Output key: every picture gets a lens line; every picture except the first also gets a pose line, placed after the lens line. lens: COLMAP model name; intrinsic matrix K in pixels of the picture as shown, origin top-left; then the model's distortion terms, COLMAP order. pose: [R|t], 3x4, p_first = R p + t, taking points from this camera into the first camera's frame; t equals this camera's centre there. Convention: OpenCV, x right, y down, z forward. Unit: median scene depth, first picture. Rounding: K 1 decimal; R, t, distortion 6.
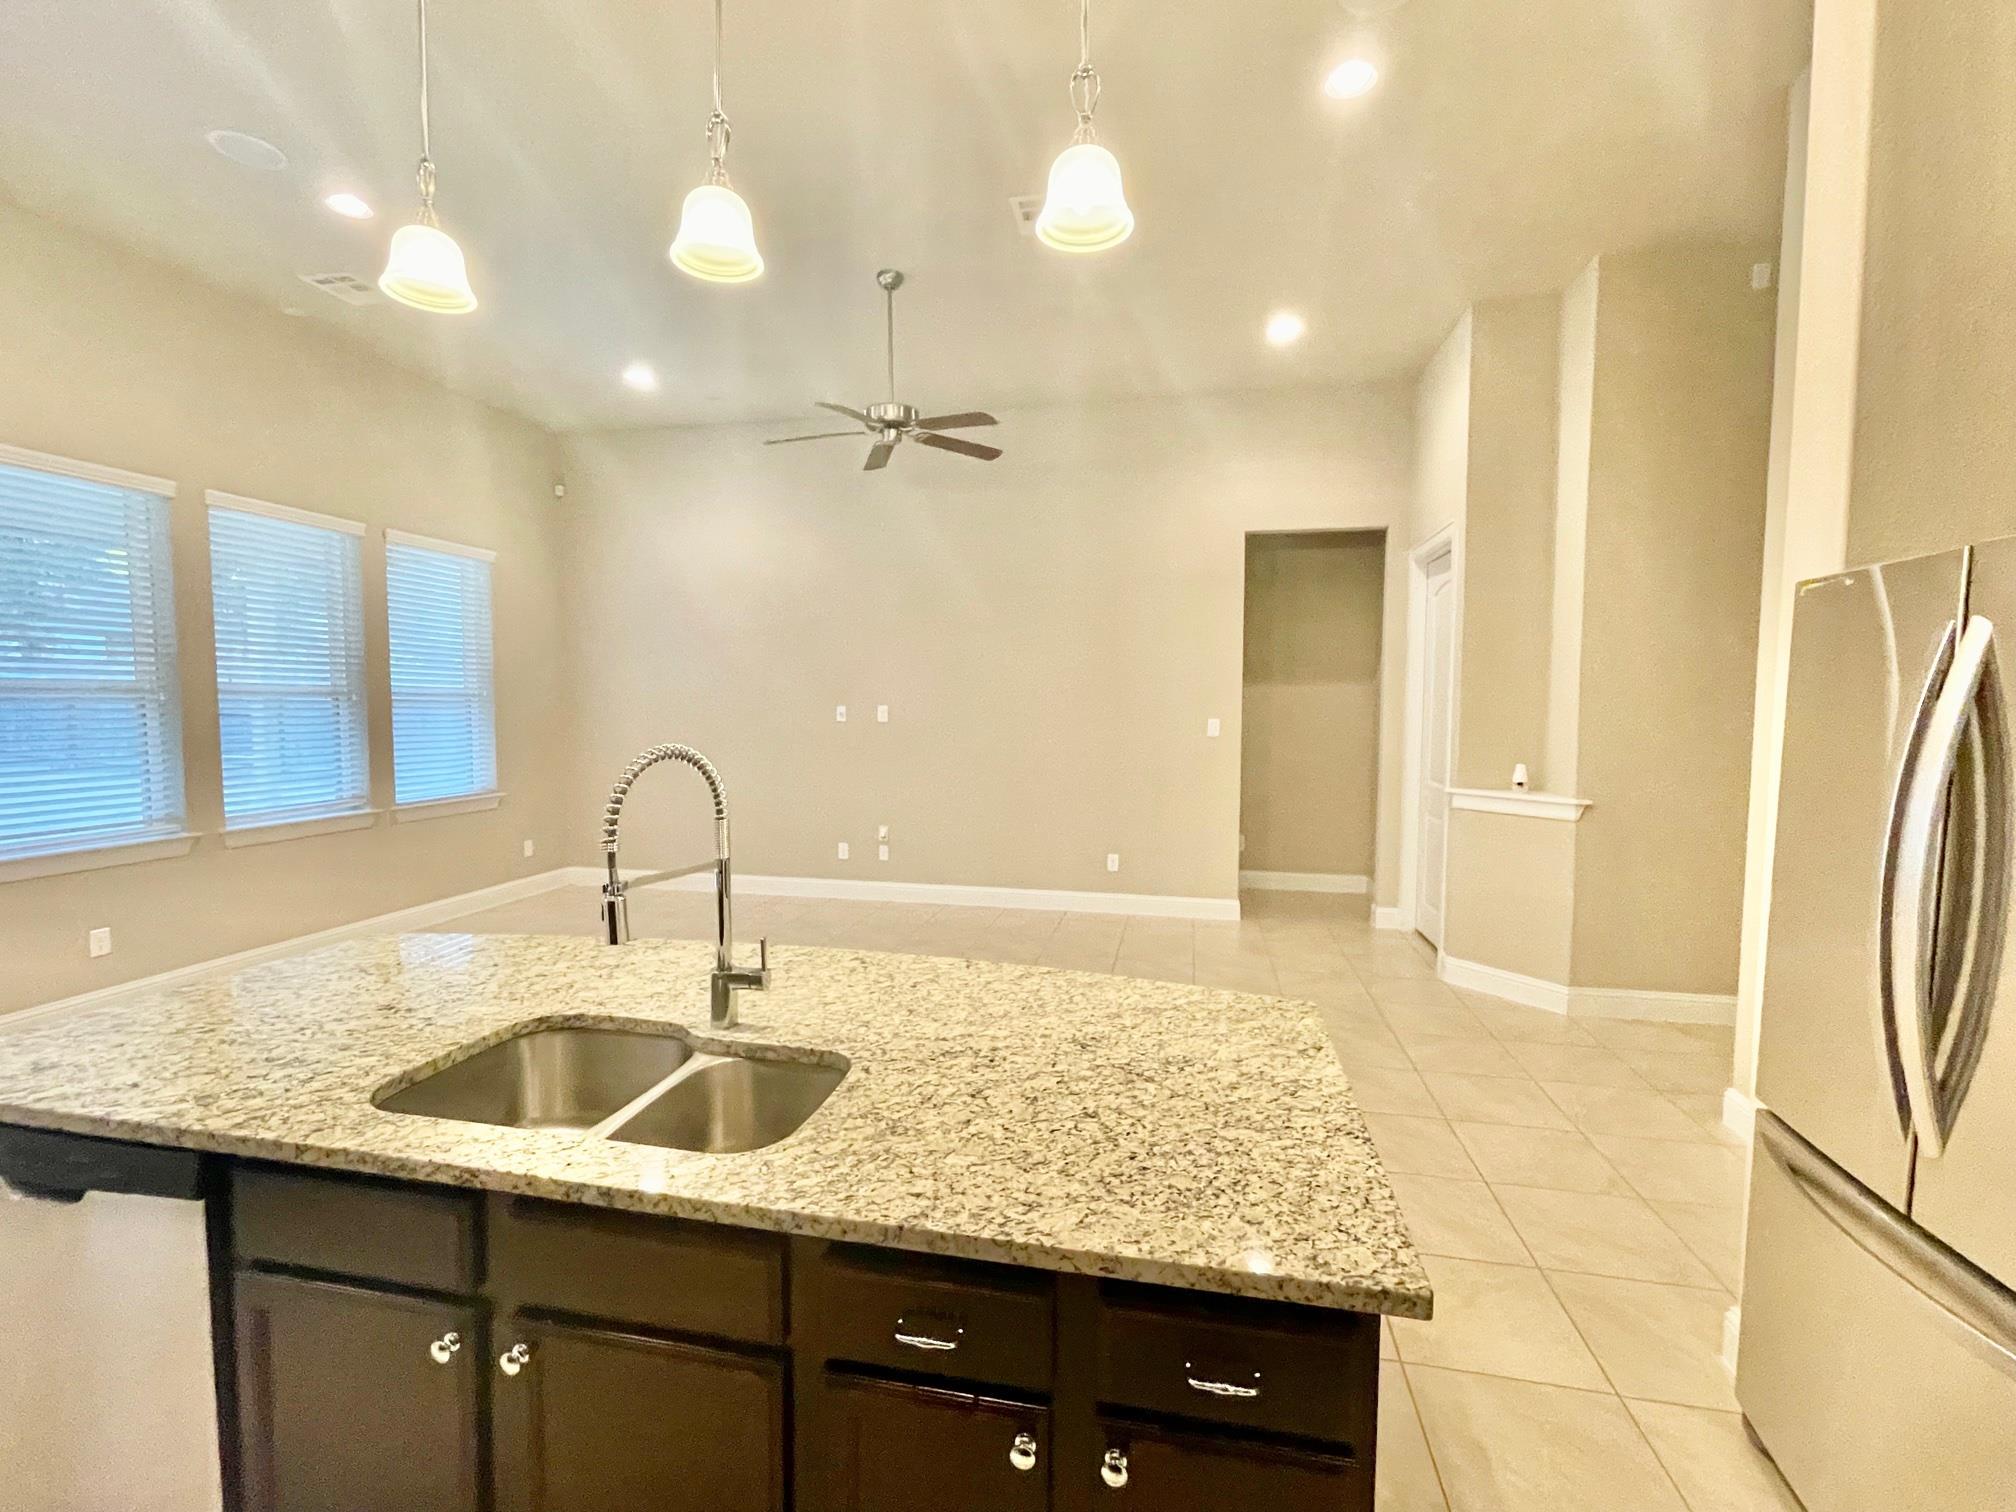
lens RADIAL K [[904.4, 0, 998.6], [0, 904.4, 756.5], [0, 0, 1]] dist [0.003601, 0.000245]
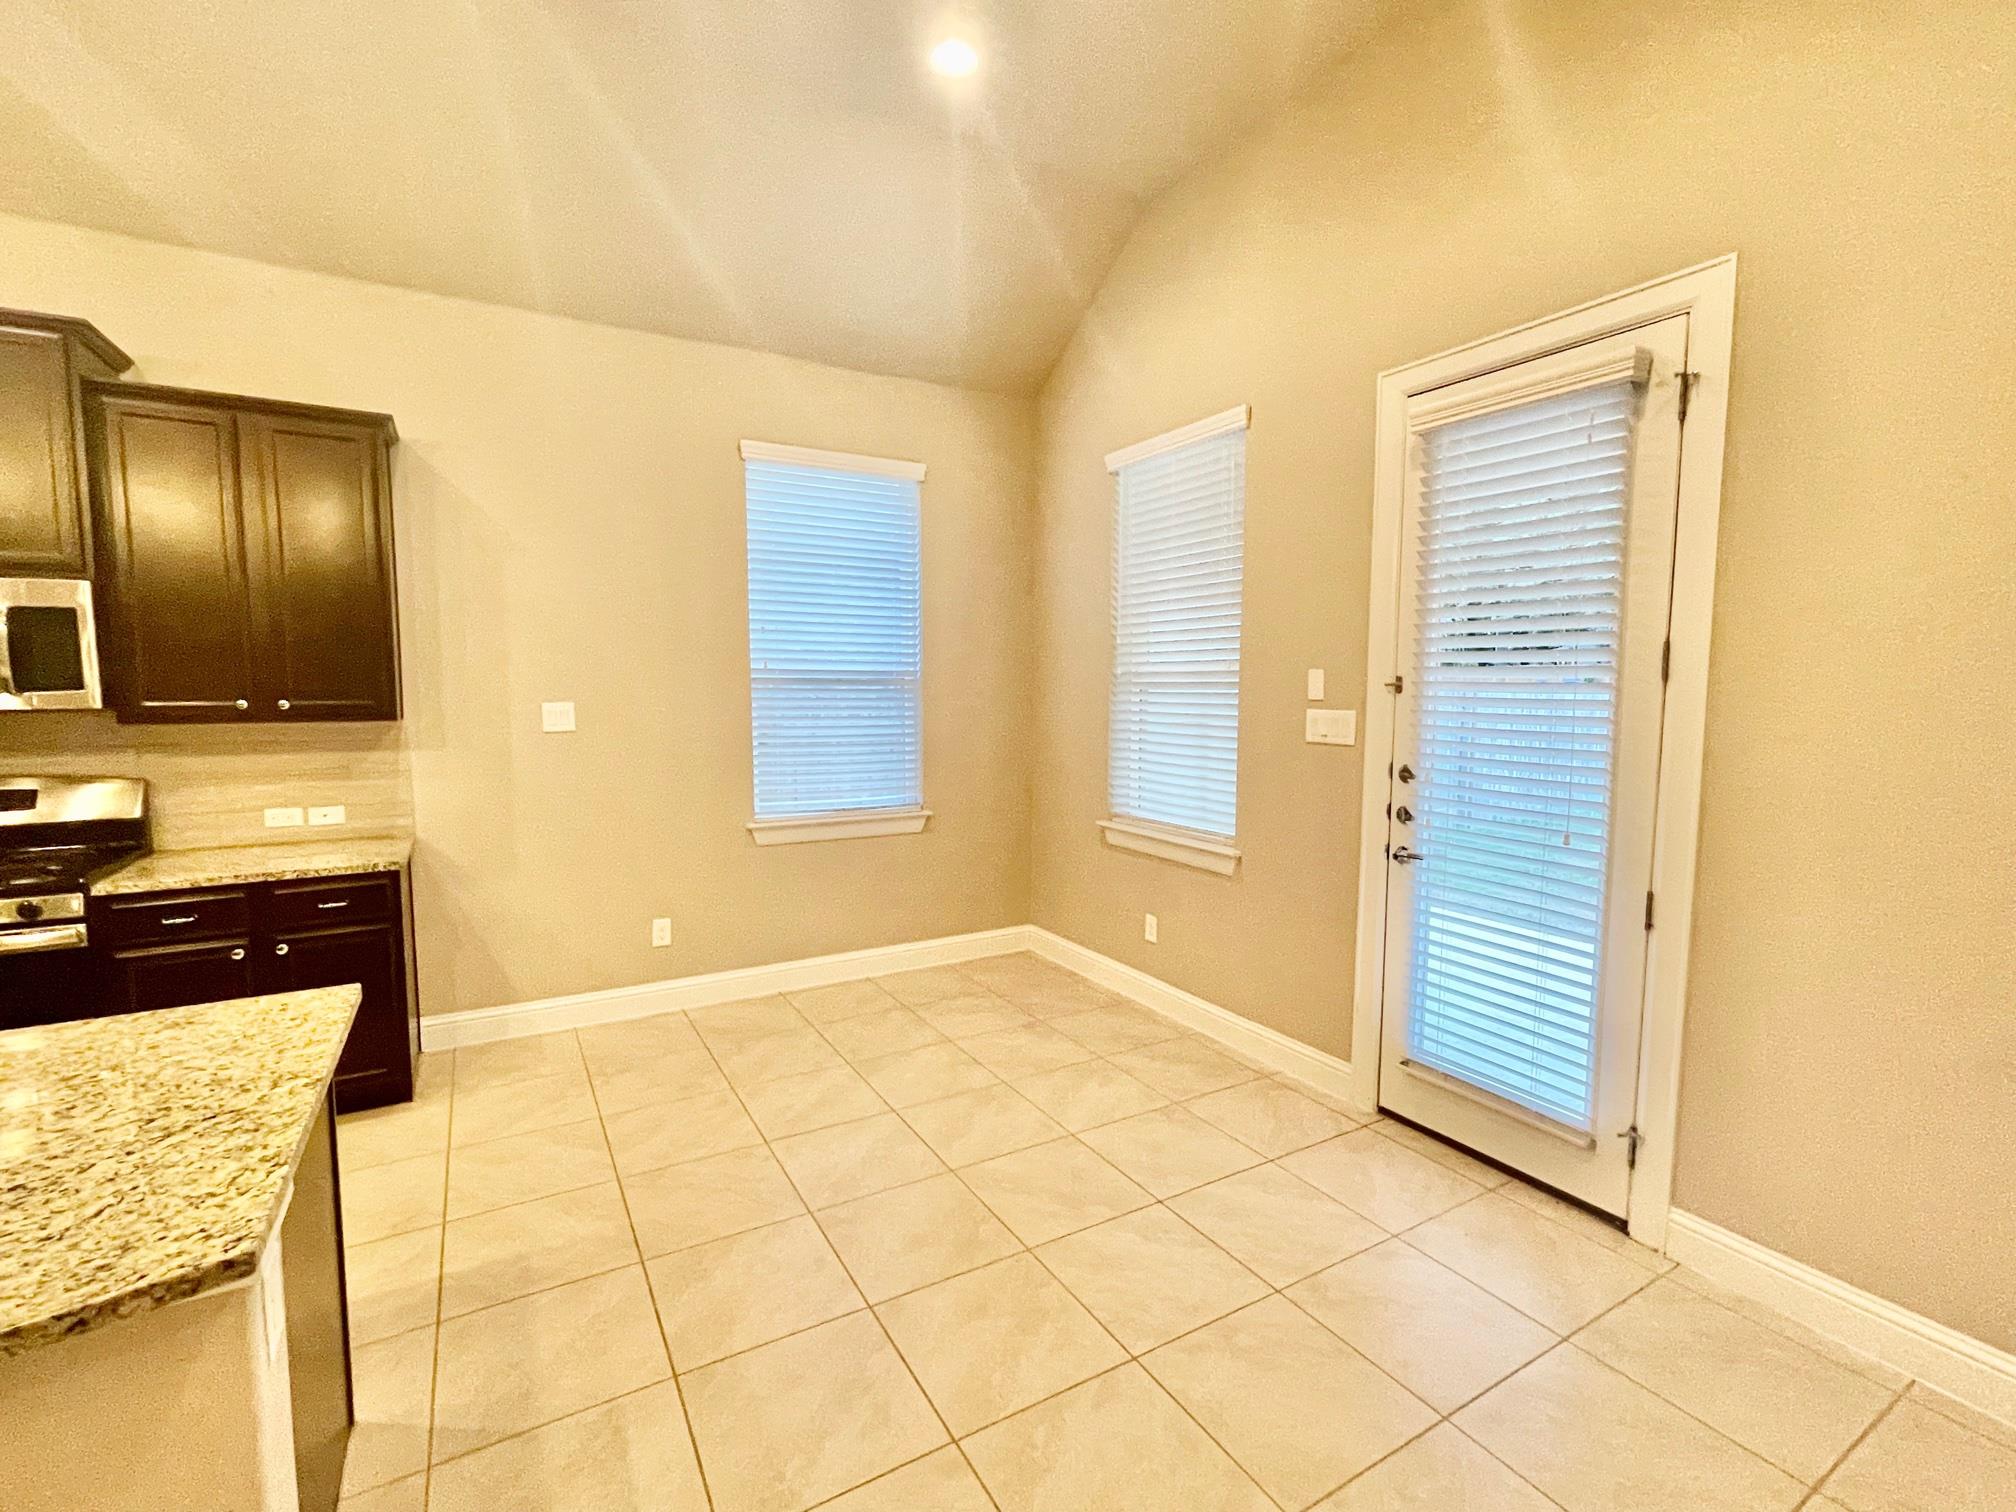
lens RADIAL K [[904.4, 0, 998.6], [0, 904.4, 756.5], [0, 0, 1]] dist [0.003601, 0.000245]
pose [[-0.748788, 0.046838, -0.661153, -0.812351], [-0.049294, 0.990802, 0.126018, -0.108902], [0.660974, 0.126952, -0.739592, 1.778224]]
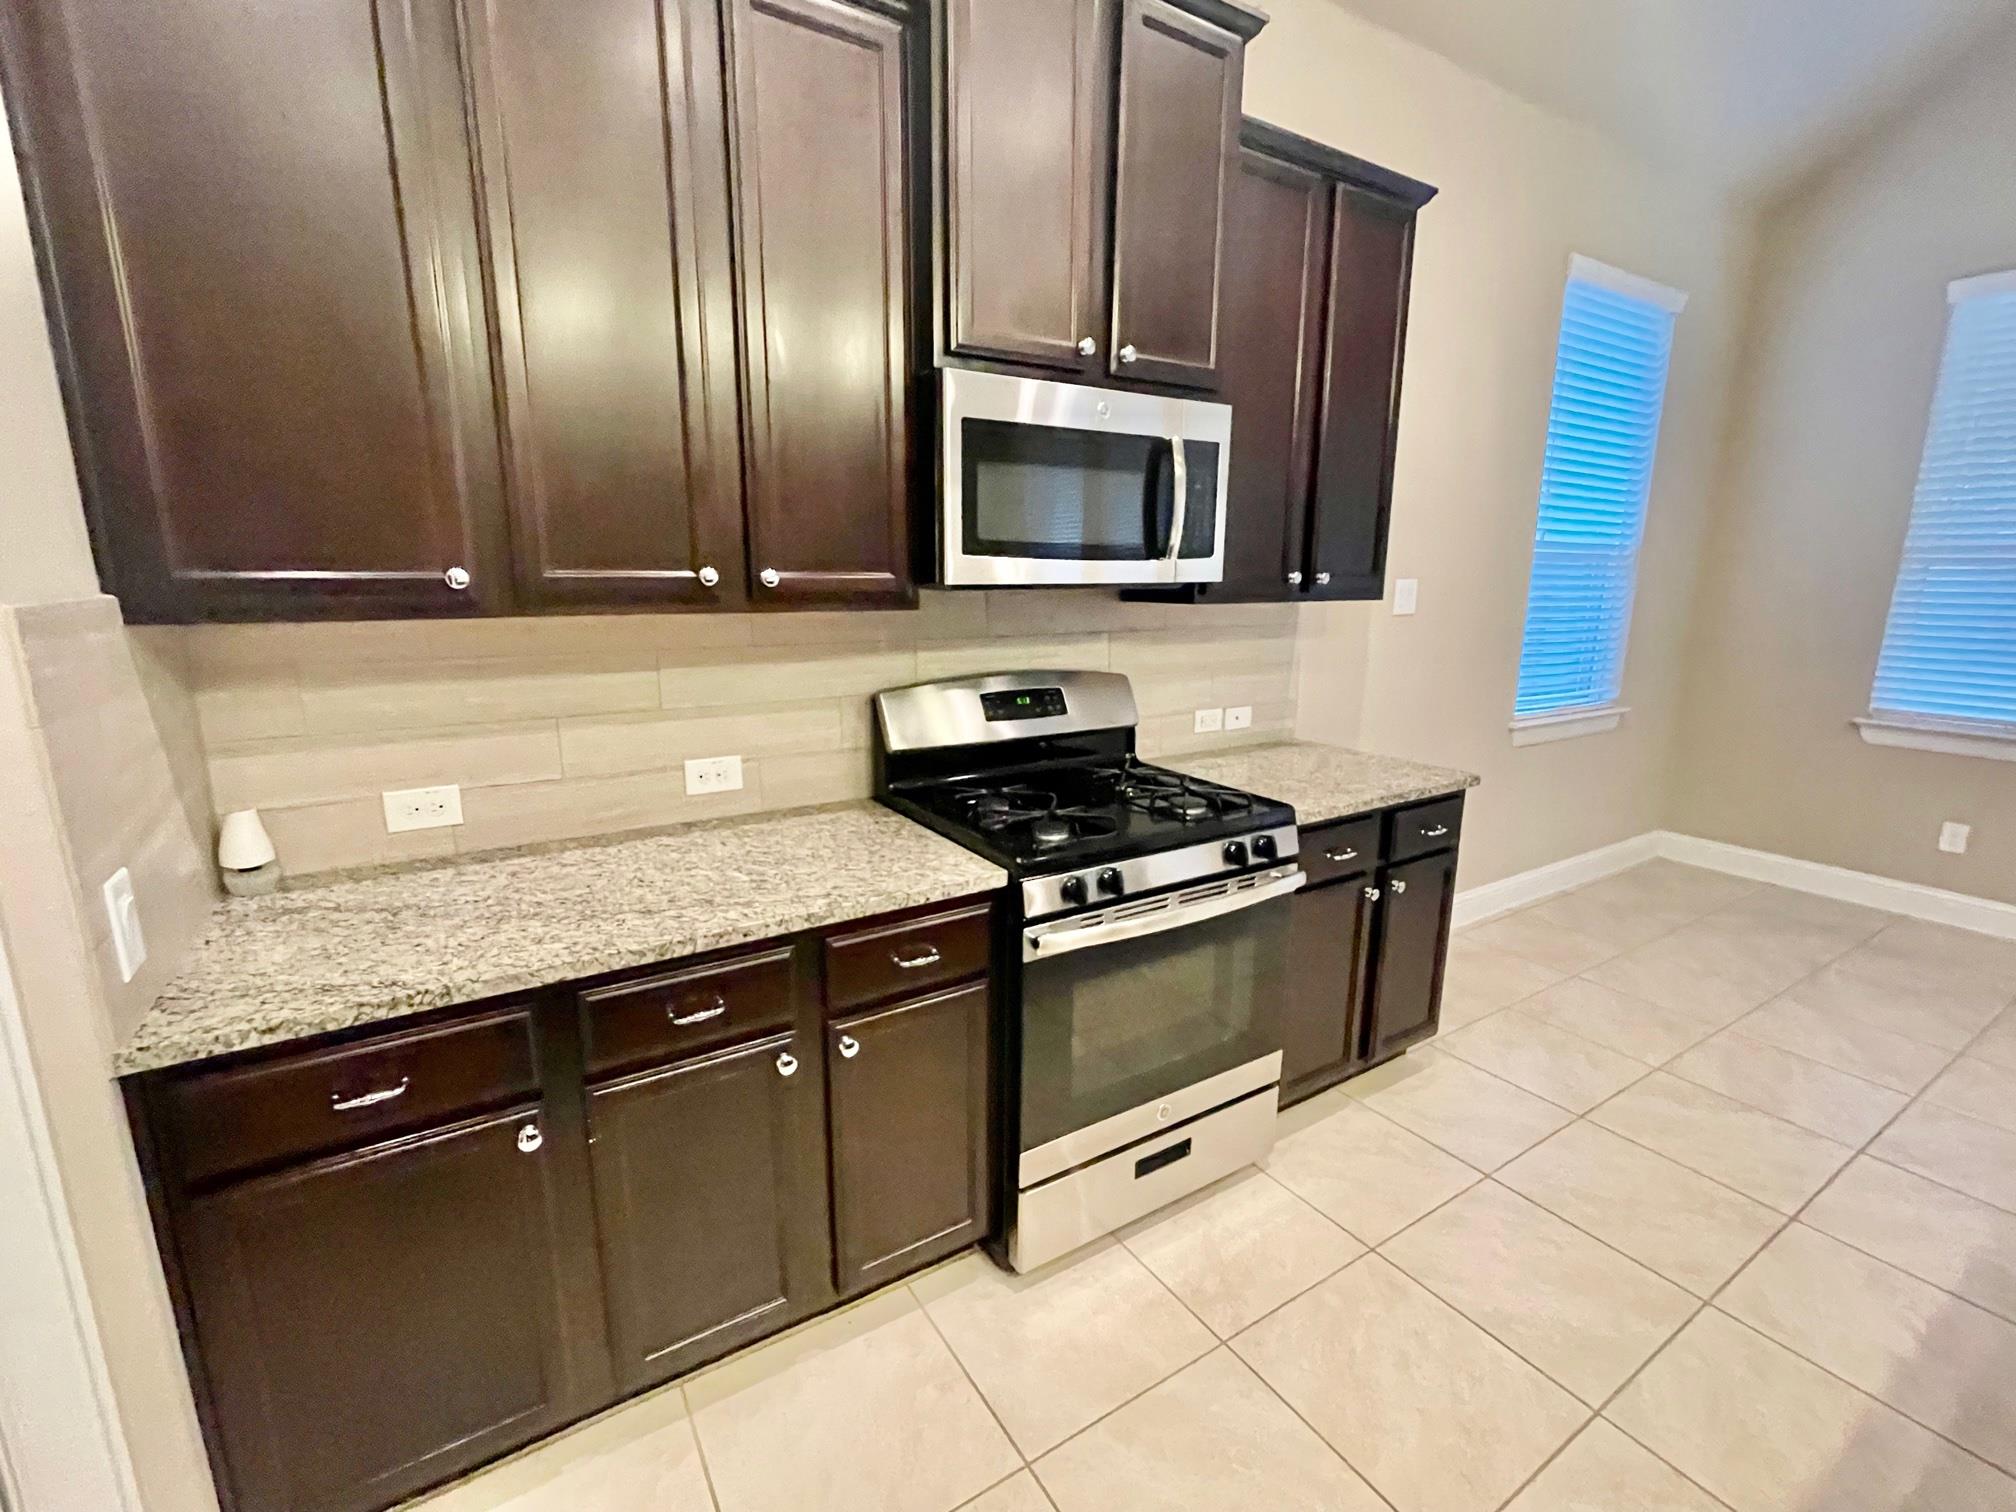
lens RADIAL K [[913.0, 0, 1008.0], [0, 913.0, 756.0], [0, 0, 1]] dist [0.004591, 0.000229]
pose [[-0.713258, 0.132964, -0.688174, 0.239360], [-0.059795, 0.966719, 0.248756, 0.007680], [0.698346, 0.218577, -0.681569, 0.415036]]
